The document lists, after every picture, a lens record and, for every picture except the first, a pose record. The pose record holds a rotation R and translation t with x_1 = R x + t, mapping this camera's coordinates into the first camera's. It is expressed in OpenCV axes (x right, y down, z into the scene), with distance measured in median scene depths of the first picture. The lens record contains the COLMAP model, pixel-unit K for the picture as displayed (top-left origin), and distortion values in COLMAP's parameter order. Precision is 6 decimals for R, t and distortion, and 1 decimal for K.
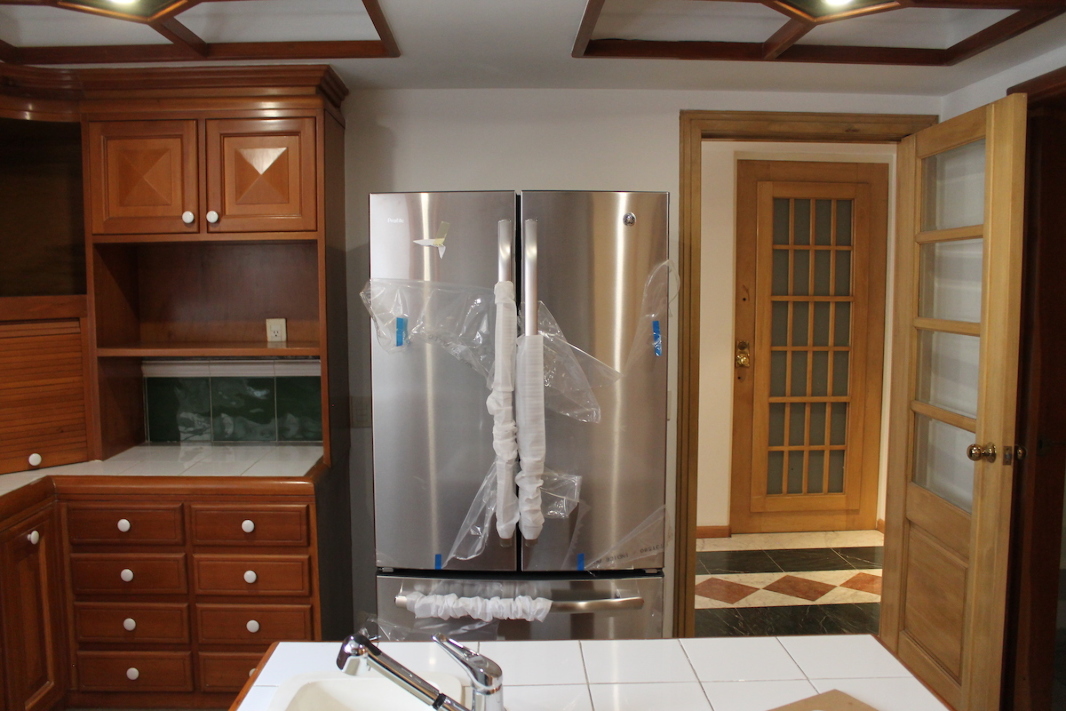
lens RADIAL K [[896.7, 0, 520.5], [0, 896.7, 360.1], [0, 0, 1]] dist [-0.170036, 0.152690]
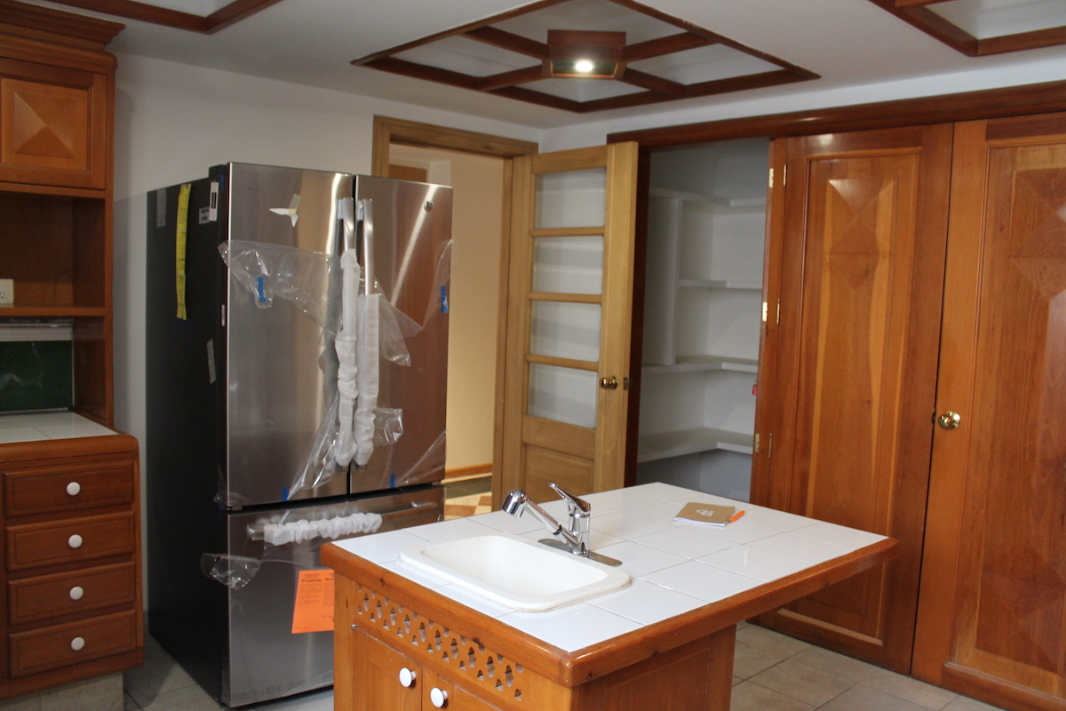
lens RADIAL K [[896.7, 0, 520.5], [0, 896.7, 360.1], [0, 0, 1]] dist [-0.170036, 0.152690]
pose [[0.756096, -0.024308, 0.654009, -0.578838], [0.017794, 0.999704, 0.016585, 0.041441], [-0.654218, -0.000903, 0.756305, -0.046247]]
